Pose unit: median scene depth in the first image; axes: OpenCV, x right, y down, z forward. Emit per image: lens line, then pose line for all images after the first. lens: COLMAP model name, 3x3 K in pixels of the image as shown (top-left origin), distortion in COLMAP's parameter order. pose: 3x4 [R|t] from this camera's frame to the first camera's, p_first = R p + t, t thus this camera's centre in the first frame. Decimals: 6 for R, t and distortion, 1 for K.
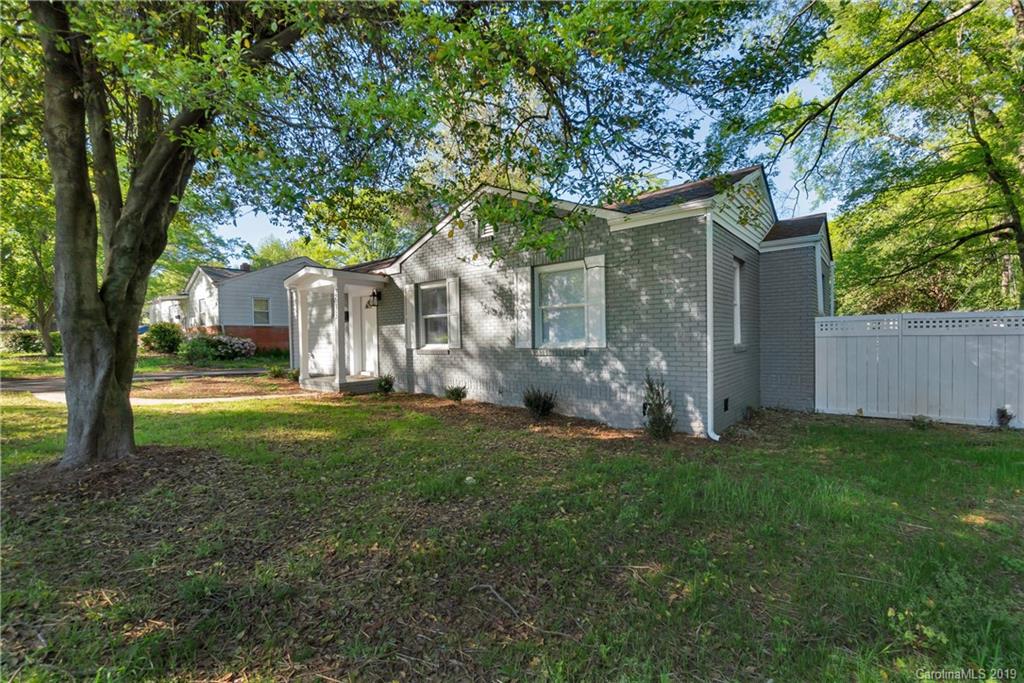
lens RADIAL K [[441.7, 0, 517.1], [0, 441.7, 346.2], [0, 0, 1]] dist [-0.001700, 0.000108]
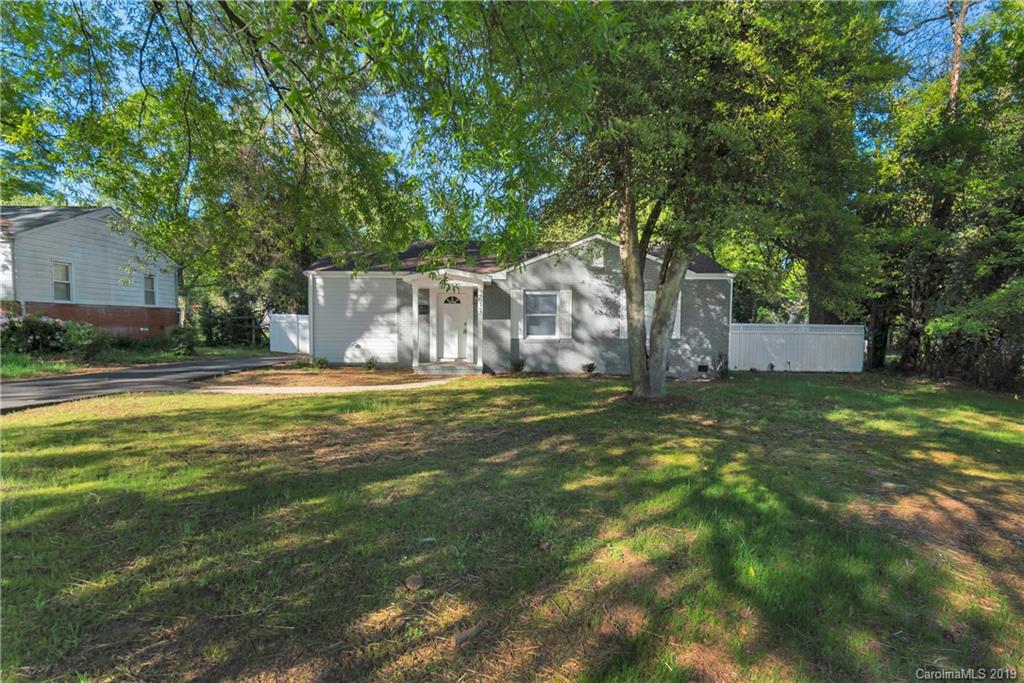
lens RADIAL K [[507.5, 0, 519.4], [0, 507.5, 341.7], [0, 0, 1]] dist [0.005322, -0.001108]
pose [[0.746477, -0.001804, 0.665409, -1.327581], [-0.006900, 0.999922, 0.010451, 0.000413], [-0.665375, -0.012393, 0.746406, -0.141161]]
